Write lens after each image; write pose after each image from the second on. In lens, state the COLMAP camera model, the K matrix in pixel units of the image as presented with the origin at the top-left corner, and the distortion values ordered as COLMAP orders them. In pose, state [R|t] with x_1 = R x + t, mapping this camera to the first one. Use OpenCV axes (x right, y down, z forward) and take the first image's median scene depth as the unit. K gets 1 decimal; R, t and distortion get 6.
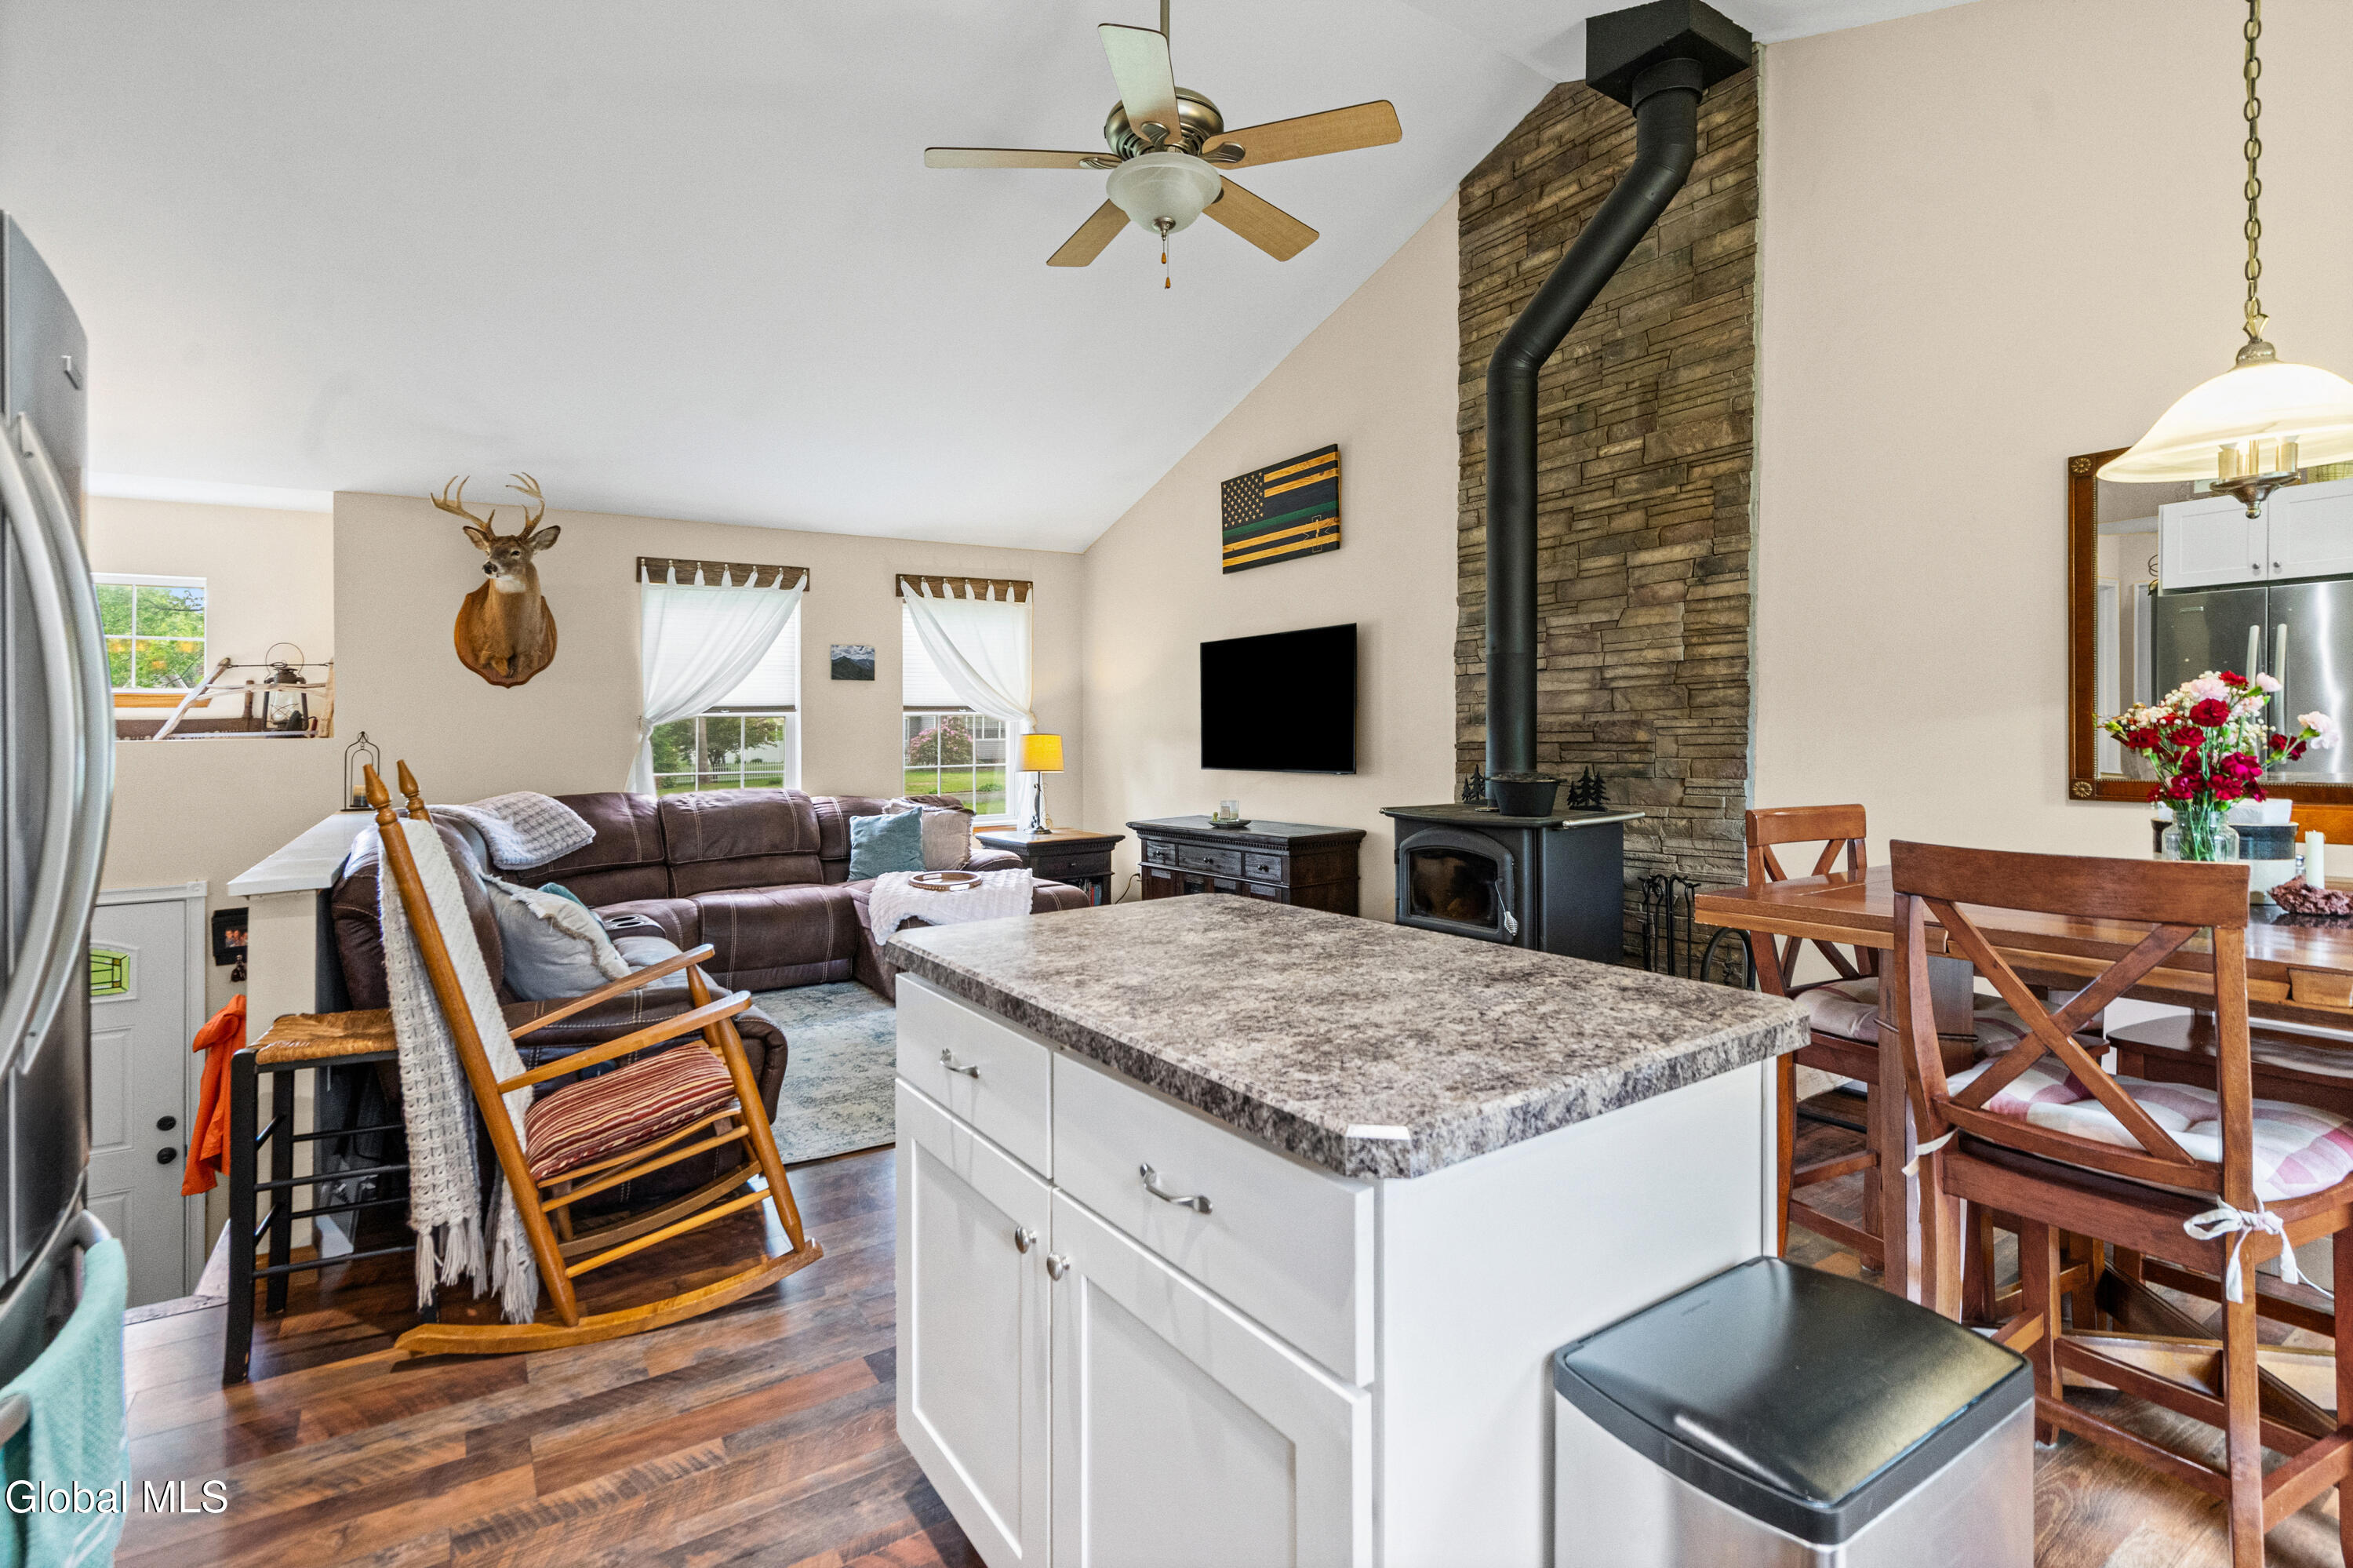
lens RADIAL K [[1116.3, 0, 1165.1], [0, 1116.3, 766.8], [0, 0, 1]] dist [0.003995, 0.000929]
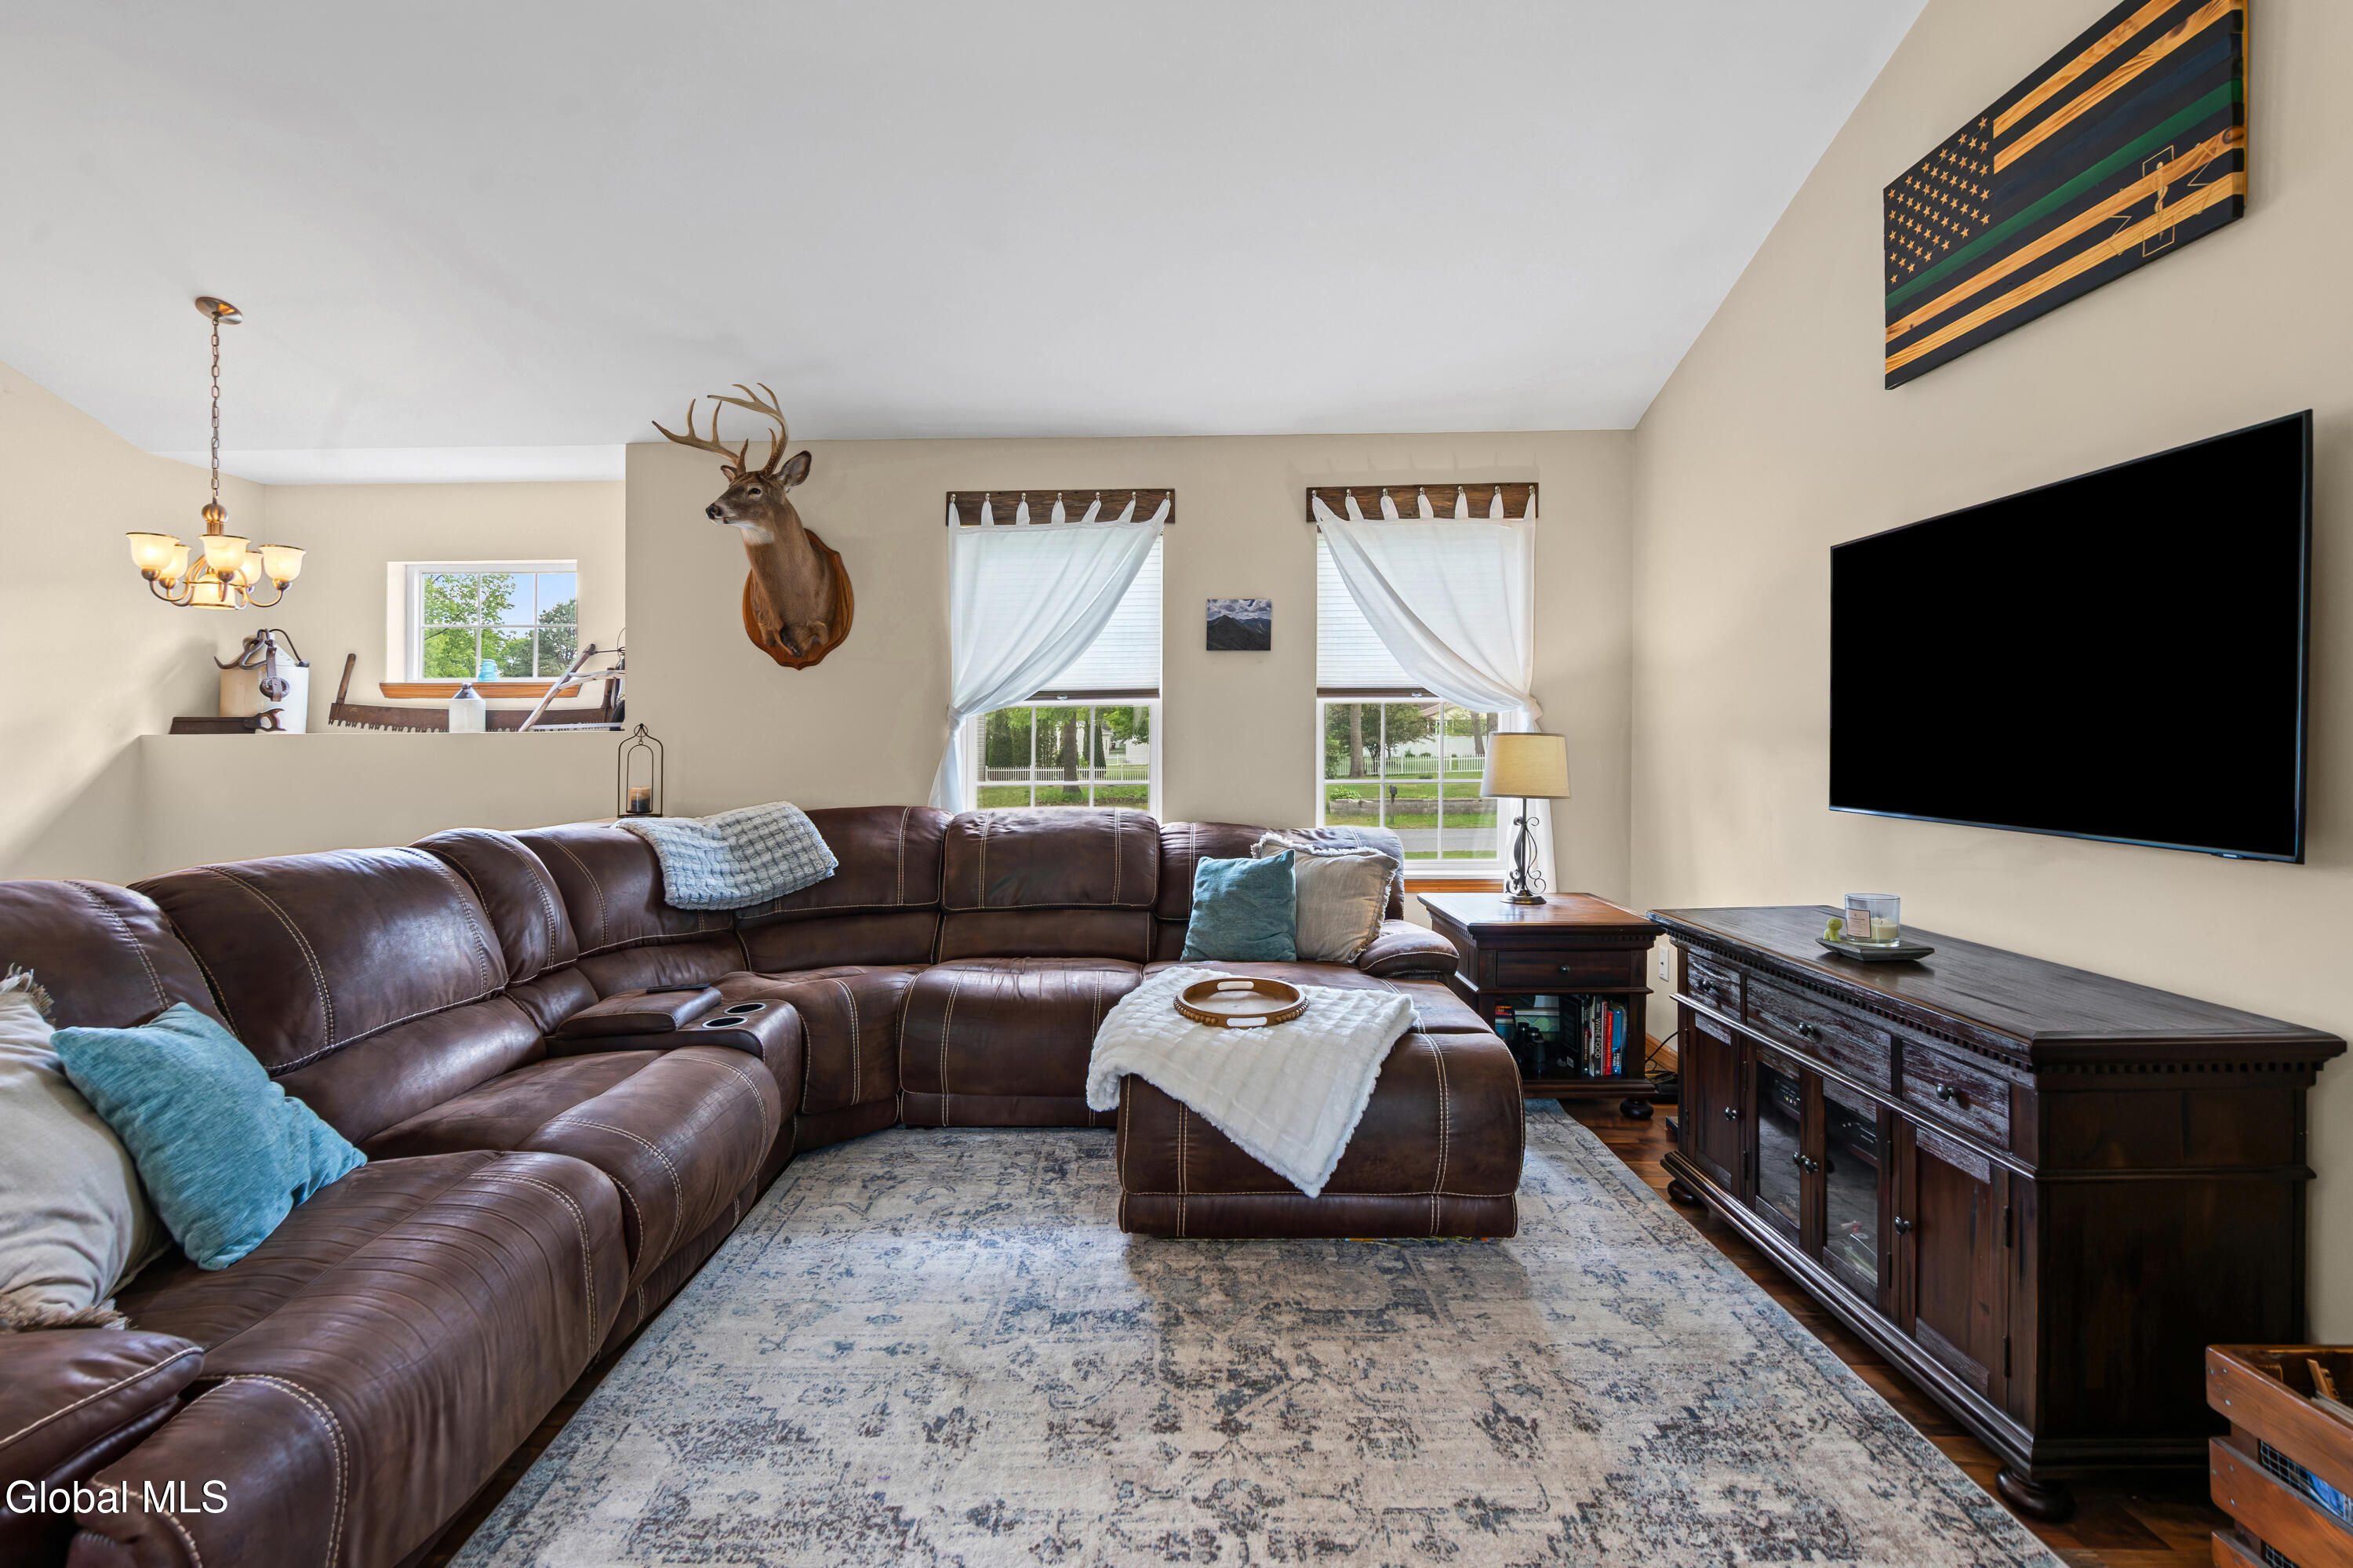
lens RADIAL K [[1094.4, 0, 1167.5], [0, 1094.4, 745.4], [0, 0, 1]] dist [-0.002504, 0.000607]
pose [[0.822337, 0.017337, -0.568737, 0.067586], [-0.024073, 0.999701, -0.004332, -0.018093], [0.568492, 0.017254, 0.822508, 0.469404]]
